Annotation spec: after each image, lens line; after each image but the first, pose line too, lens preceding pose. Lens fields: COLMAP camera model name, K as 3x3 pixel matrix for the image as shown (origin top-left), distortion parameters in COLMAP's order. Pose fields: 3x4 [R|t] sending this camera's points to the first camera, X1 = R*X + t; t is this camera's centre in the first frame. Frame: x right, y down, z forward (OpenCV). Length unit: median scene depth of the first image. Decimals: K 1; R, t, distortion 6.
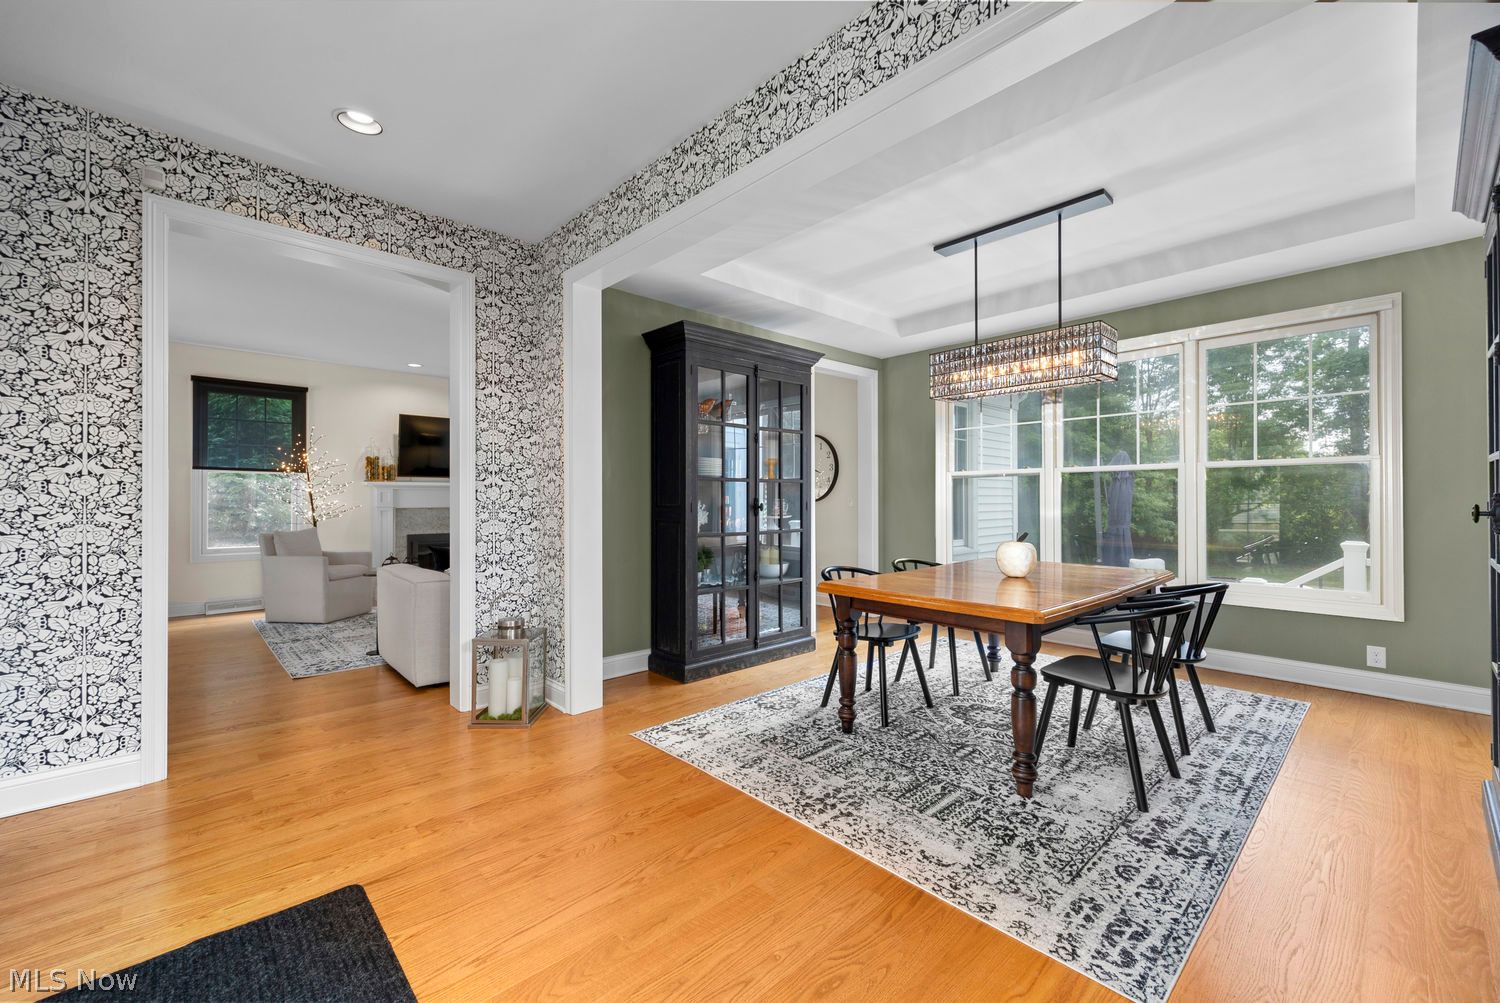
lens RADIAL K [[617.4, 0, 740.5], [0, 617.4, 498.7], [0, 0, 1]] dist [0.011587, 0.000087]
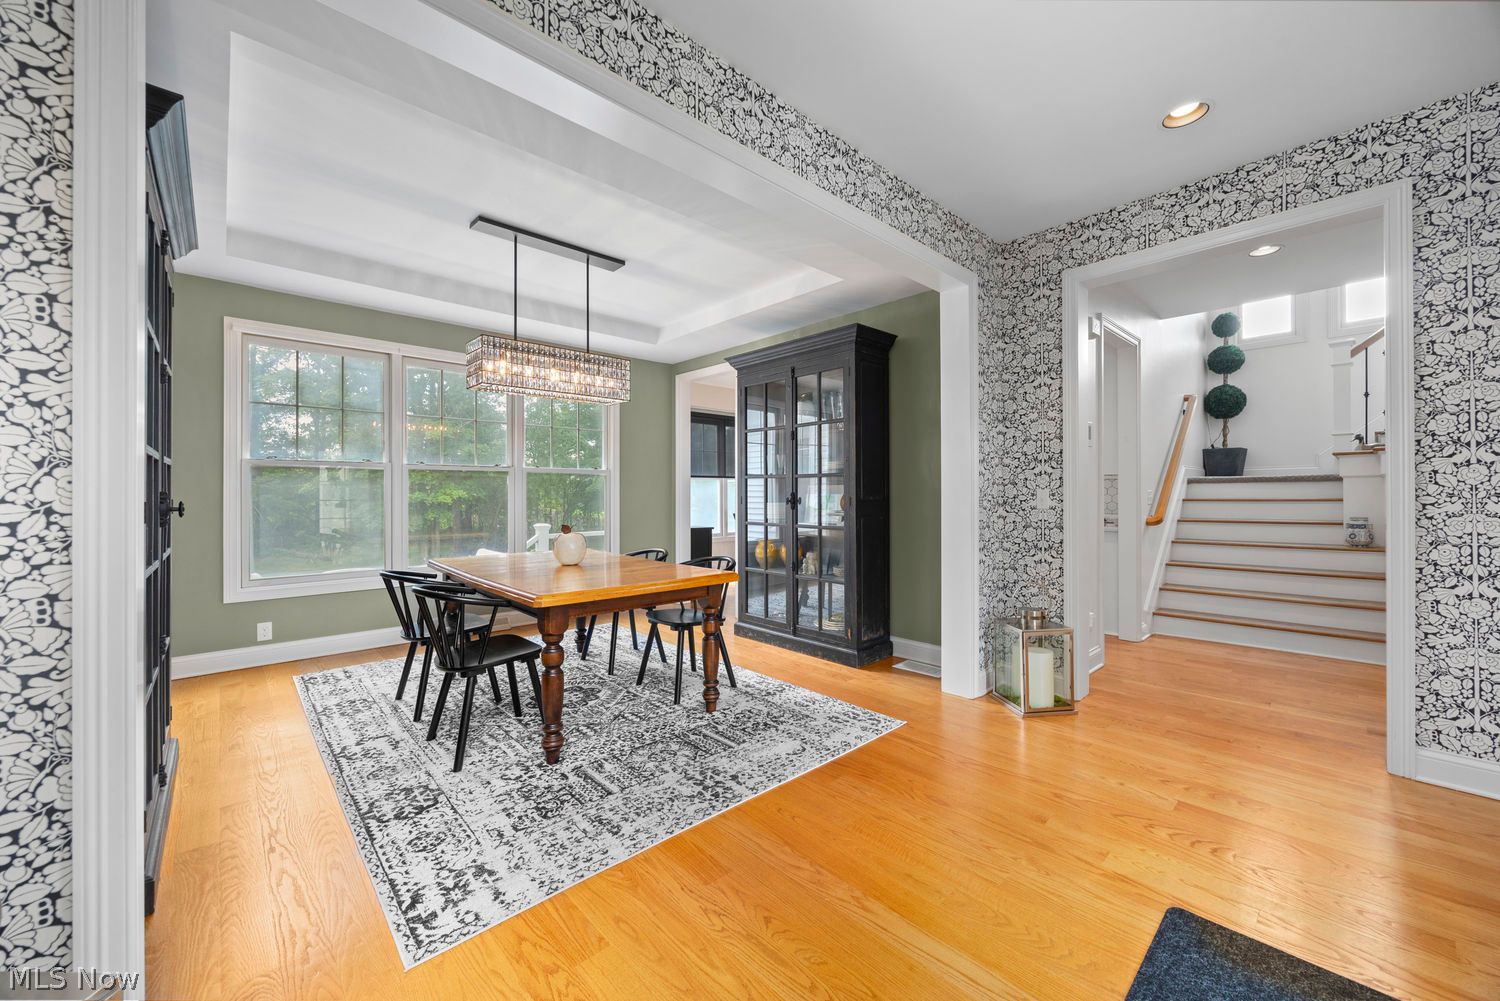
lens RADIAL K [[584.8, 0, 749.6], [0, 584.8, 494.7], [0, 0, 1]] dist [0.001738, -0.000354]
pose [[-0.021296, 0.002538, 0.999770, -0.725555], [0.001602, 0.999996, -0.002504, 0.004053], [-0.999772, 0.001549, -0.021300, 0.819974]]
